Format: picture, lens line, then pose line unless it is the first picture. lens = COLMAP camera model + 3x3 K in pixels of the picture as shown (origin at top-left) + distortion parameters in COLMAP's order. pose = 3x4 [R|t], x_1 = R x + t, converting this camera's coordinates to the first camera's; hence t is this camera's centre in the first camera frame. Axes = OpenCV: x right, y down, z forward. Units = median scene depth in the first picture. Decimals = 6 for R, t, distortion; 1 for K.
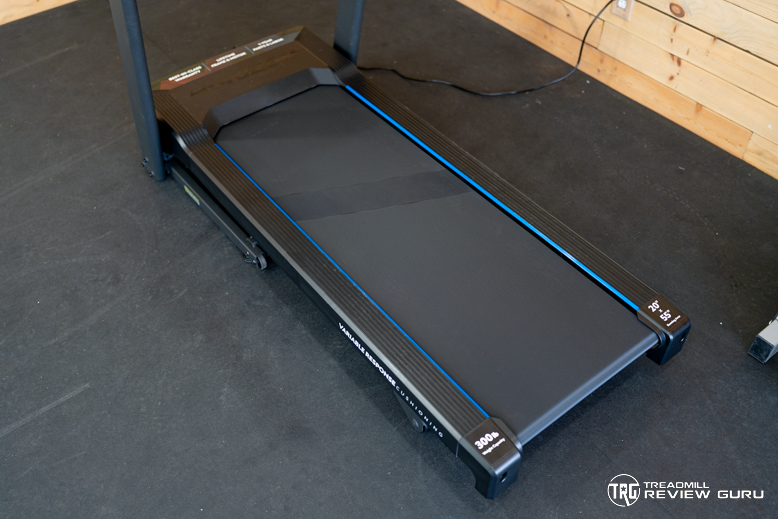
lens RADIAL K [[769.9, 0, 393.8], [0, 769.9, 256.0], [0, 0, 1]] dist [-0.018735, 0.000000]
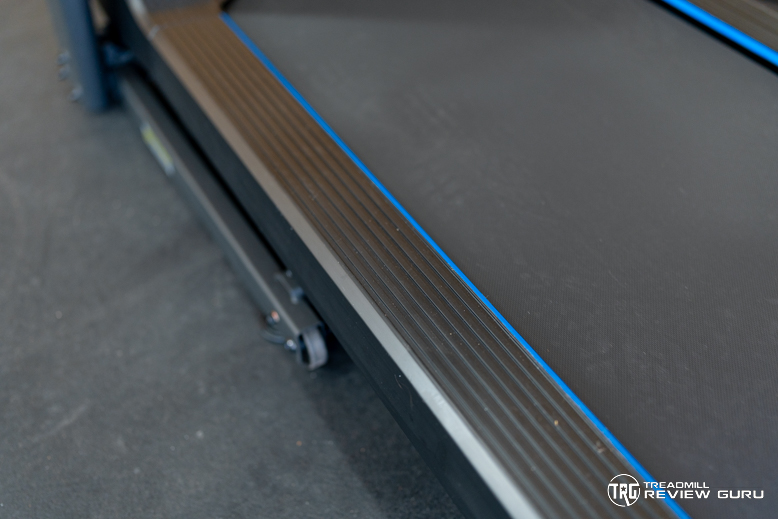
lens RADIAL K [[769.9, 0, 385.8], [0, 769.9, 260.7], [0, 0, 1]] dist [-0.018735, 0.000000]
pose [[0.992921, 0.103847, -0.057650, -0.121925], [-0.104869, 0.994373, -0.014982, -0.029017], [0.055769, 0.020922, 0.998224, 0.650458]]
